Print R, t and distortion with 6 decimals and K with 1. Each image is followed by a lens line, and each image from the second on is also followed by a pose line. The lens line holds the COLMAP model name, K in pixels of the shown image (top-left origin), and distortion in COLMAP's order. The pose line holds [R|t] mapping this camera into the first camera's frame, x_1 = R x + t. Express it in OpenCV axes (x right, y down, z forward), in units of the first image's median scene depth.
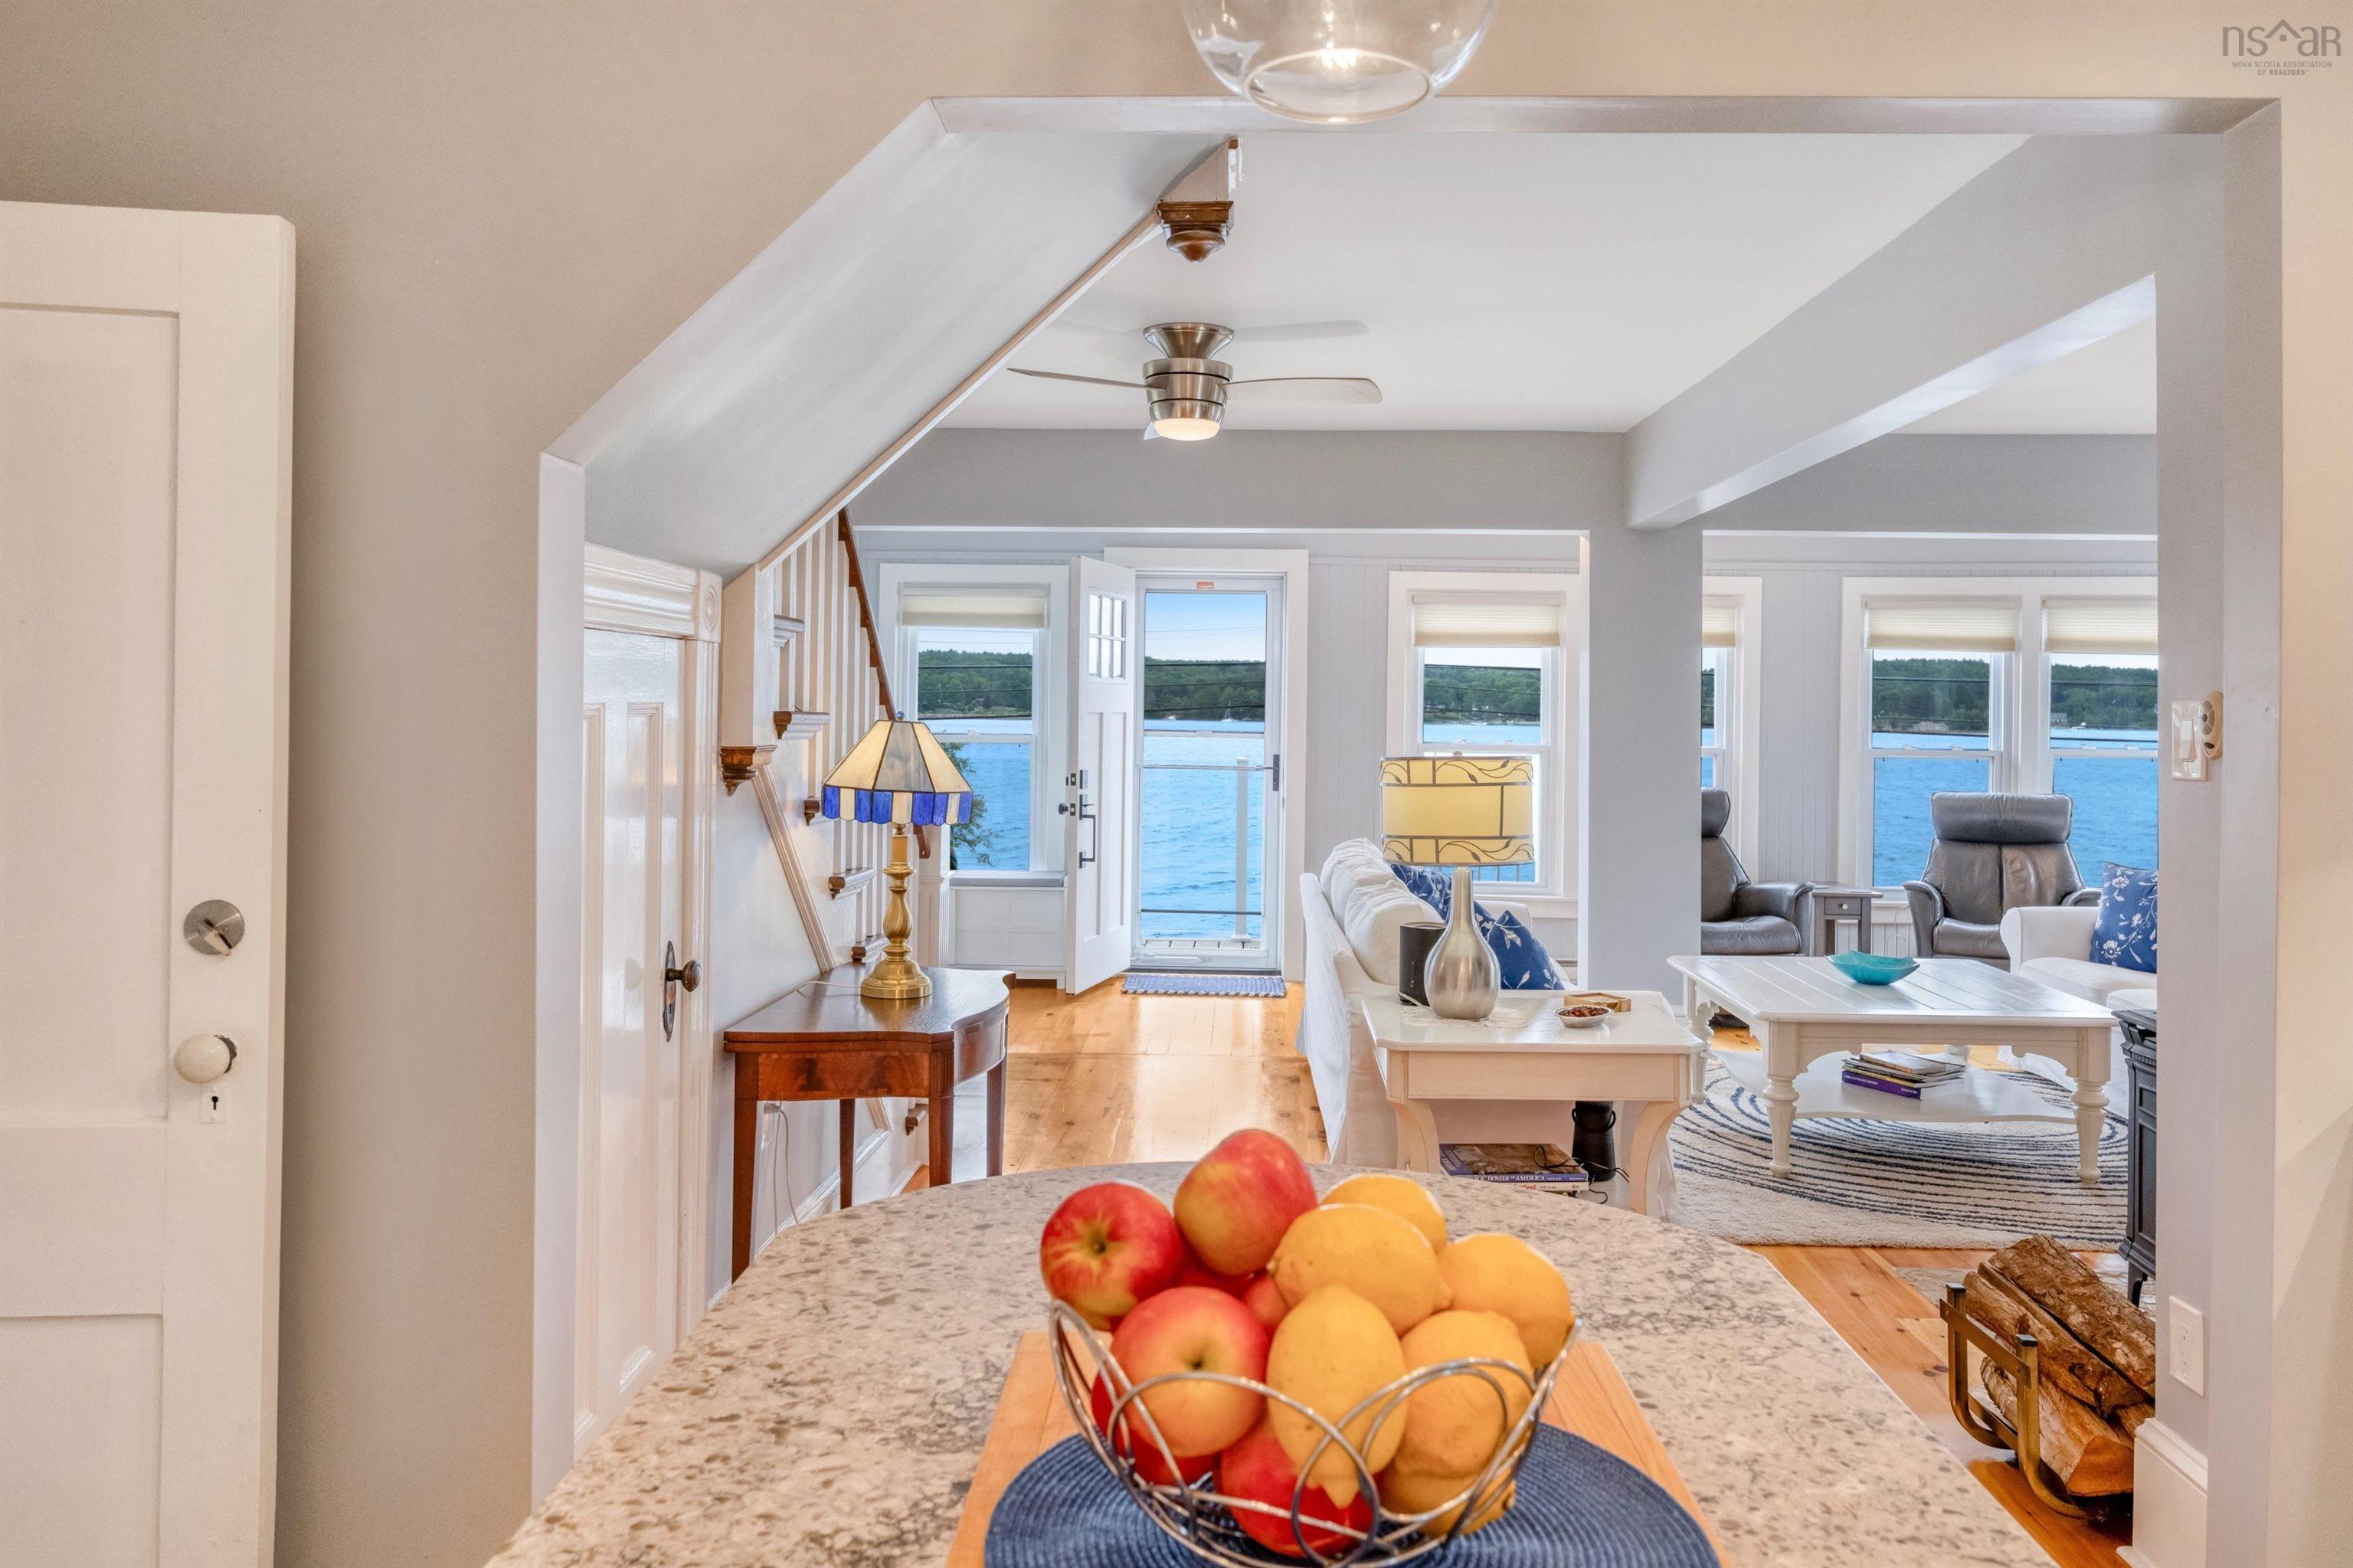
lens RADIAL K [[1617.9, 0, 1188.1], [0, 1617.9, 711.4], [0, 0, 1]] dist [0.000534, 0.000961]
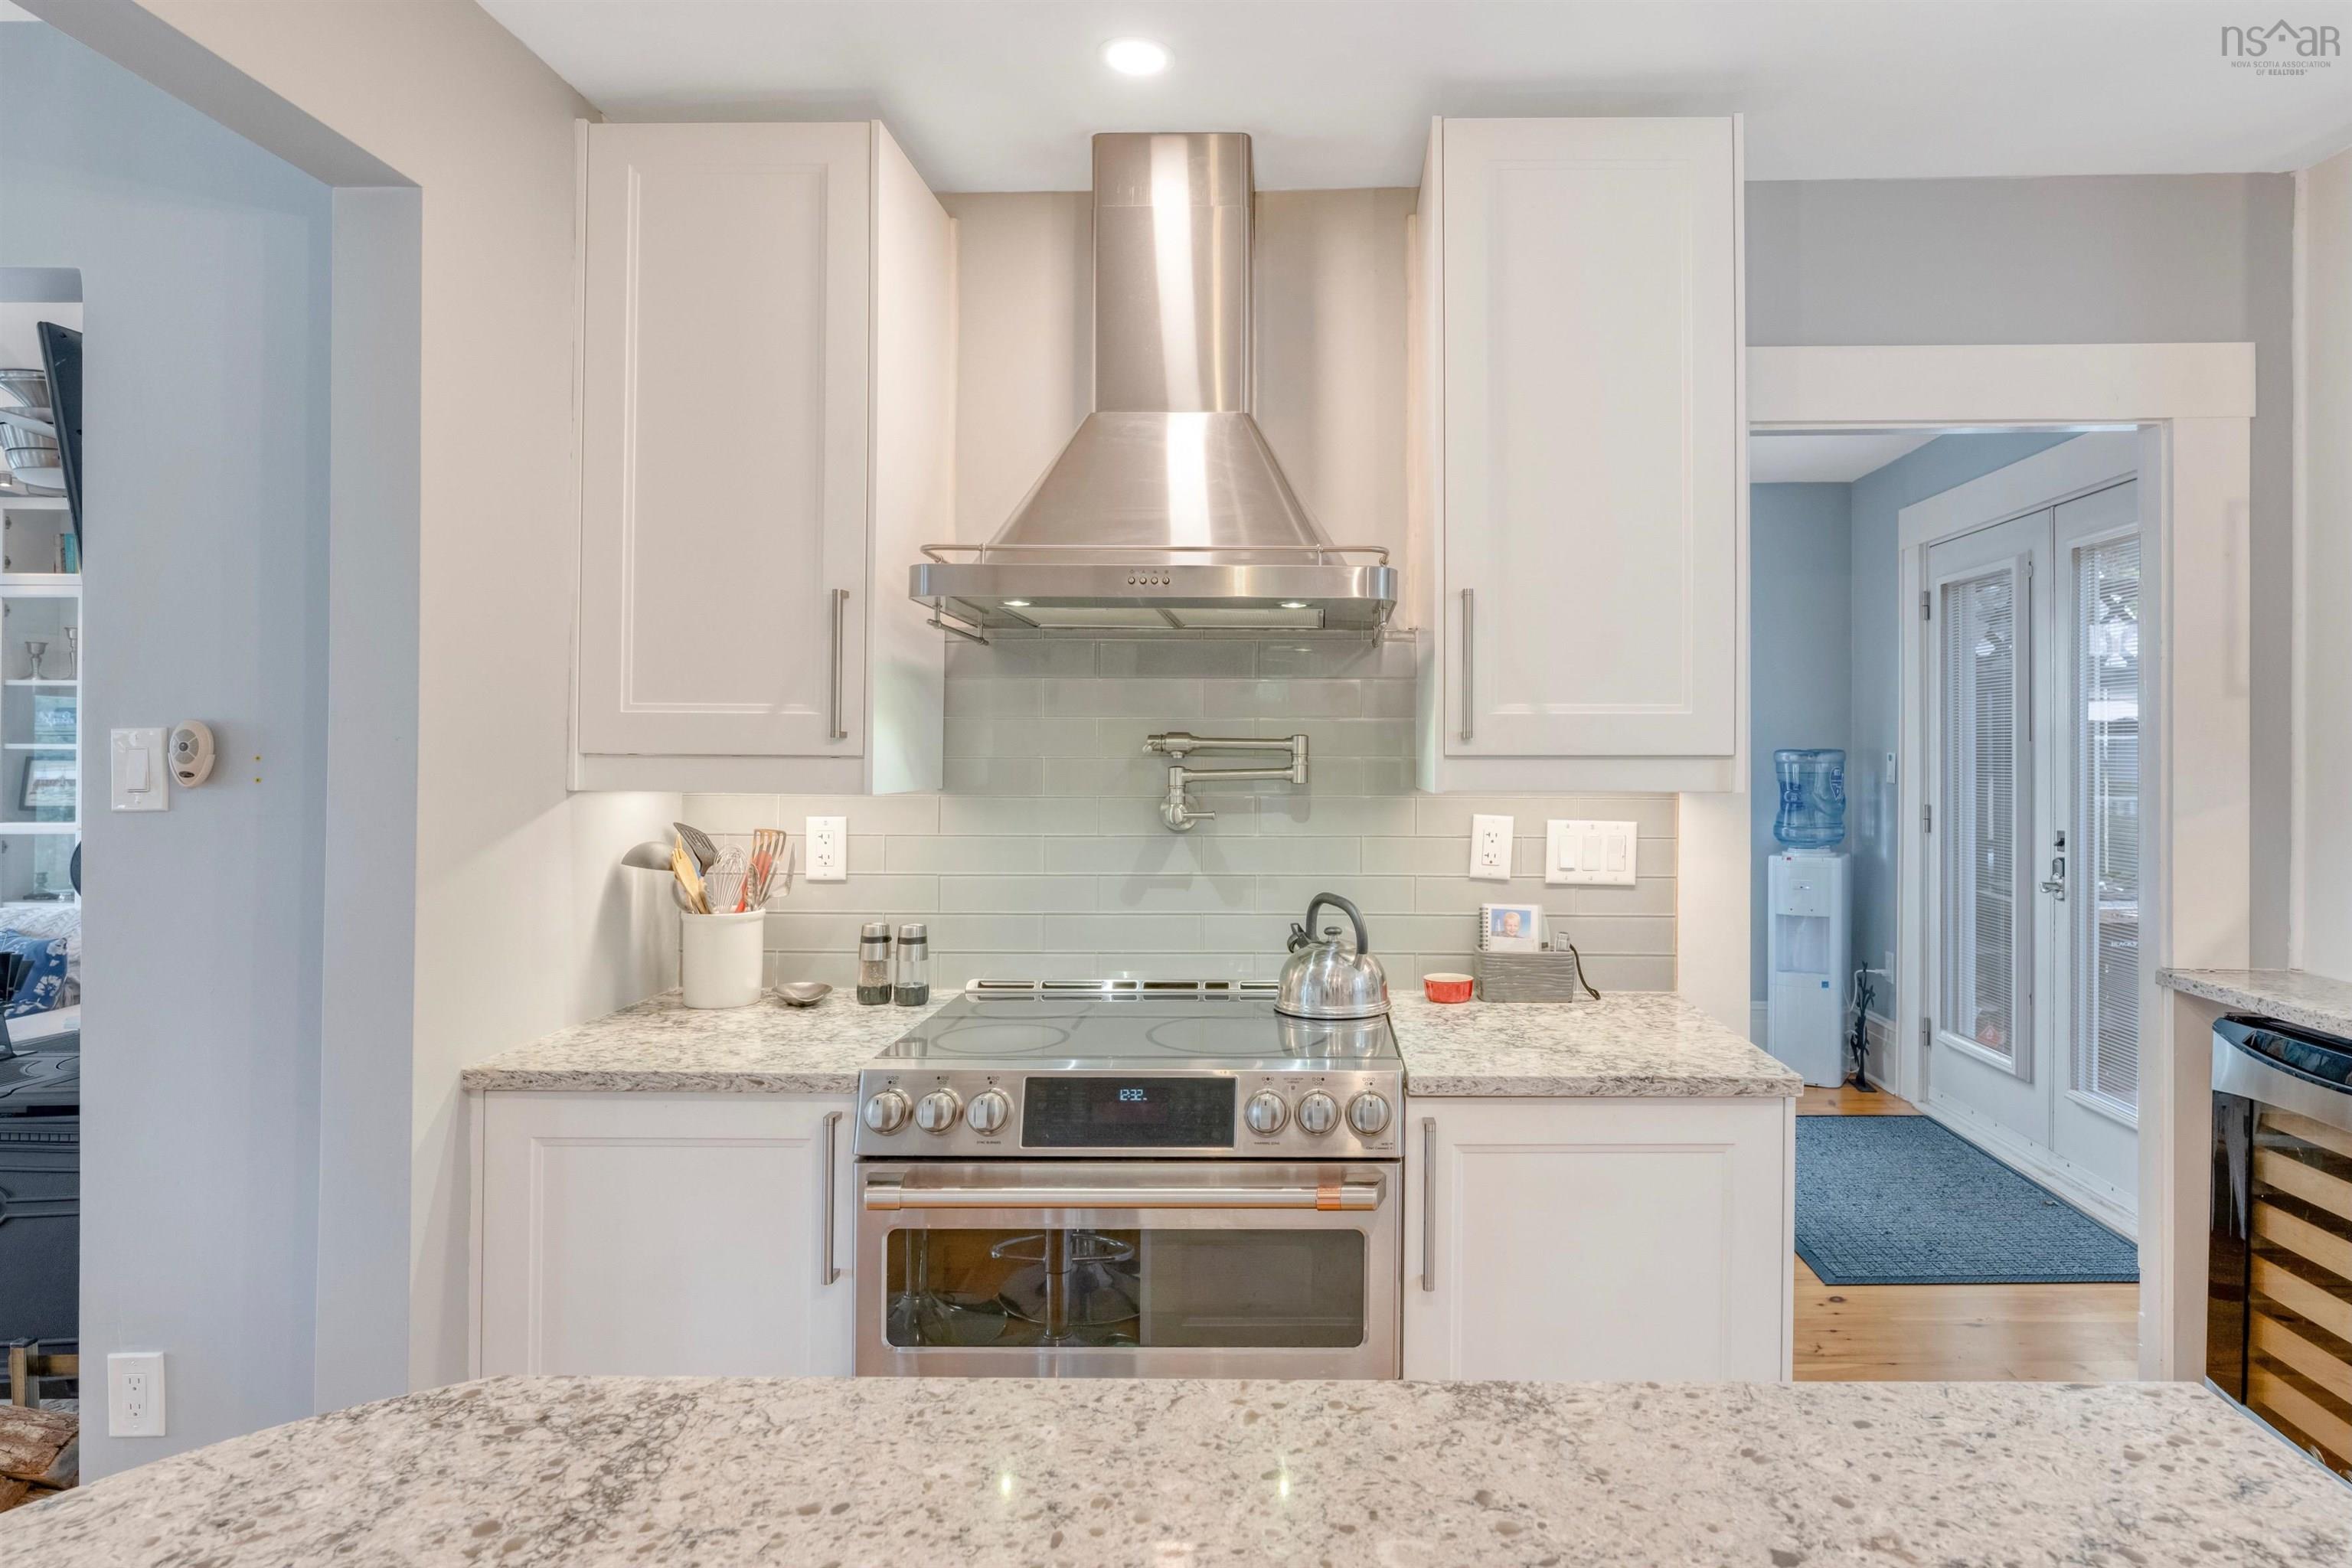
lens RADIAL K [[1344.2, 0, 1299.2], [0, 1344.2, 747.5], [0, 0, 1]] dist [-0.002523, 0.000294]
pose [[-0.027766, -0.007320, 0.999588, -0.109279], [0.000462, 0.999973, 0.007336, -0.000483], [-0.999614, 0.000665, -0.027761, 0.177882]]
